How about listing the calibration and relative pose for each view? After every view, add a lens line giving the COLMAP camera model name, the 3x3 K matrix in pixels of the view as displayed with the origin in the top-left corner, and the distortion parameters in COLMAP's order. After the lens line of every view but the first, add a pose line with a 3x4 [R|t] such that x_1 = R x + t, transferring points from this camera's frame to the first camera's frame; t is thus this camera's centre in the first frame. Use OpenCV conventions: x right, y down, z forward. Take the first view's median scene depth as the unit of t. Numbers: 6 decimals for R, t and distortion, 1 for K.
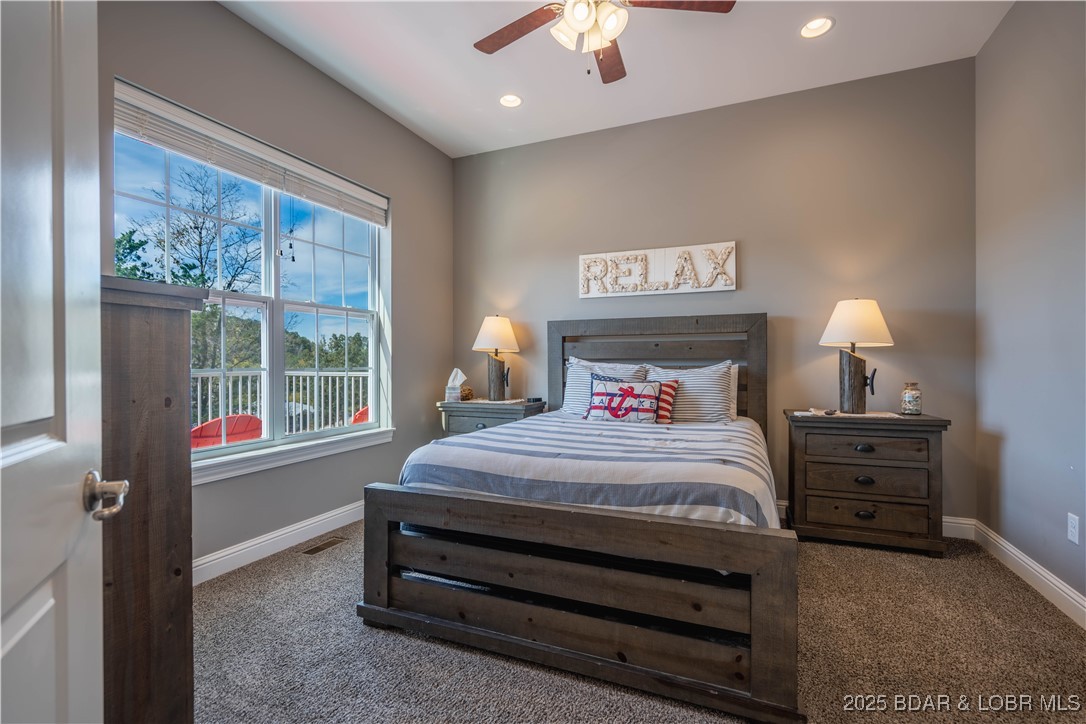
lens RADIAL K [[488.4, 0, 551.4], [0, 488.4, 362.5], [0, 0, 1]] dist [-0.000655, 0.000193]
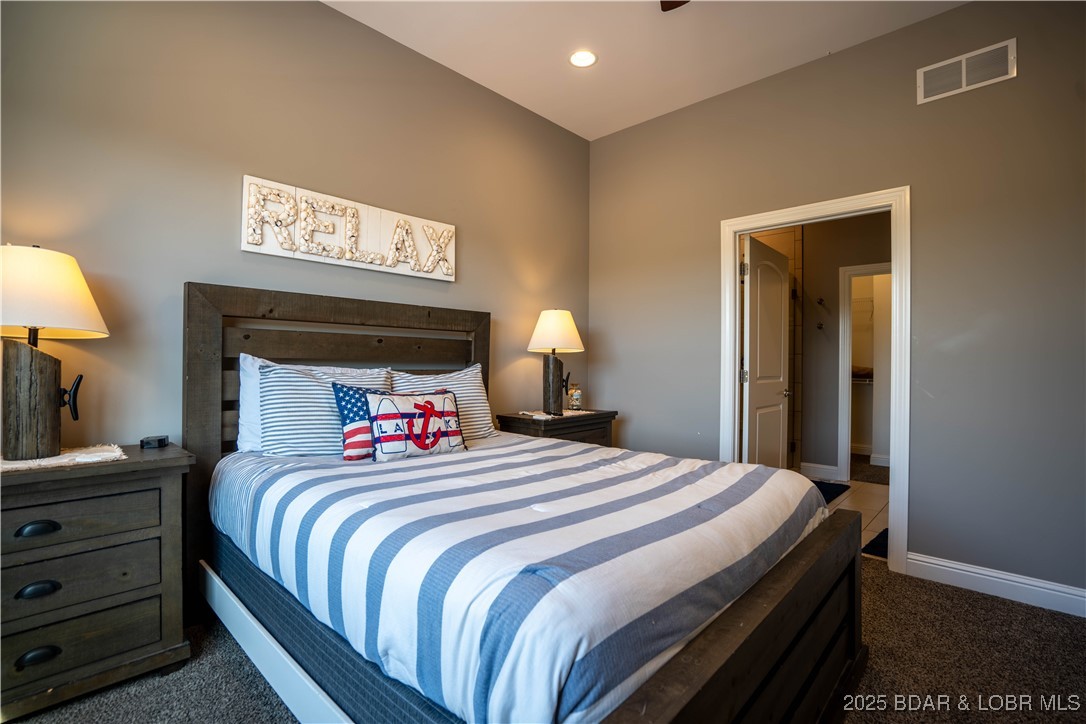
lens RADIAL K [[488.4, 0, 571.9], [0, 488.4, 358.5], [0, 0, 1]] dist [-0.000655, 0.000193]
pose [[0.395187, 0.015660, 0.918467, -0.333915], [-0.013762, 0.999843, -0.011127, -0.005394], [-0.918498, -0.008243, 0.395341, 0.459431]]
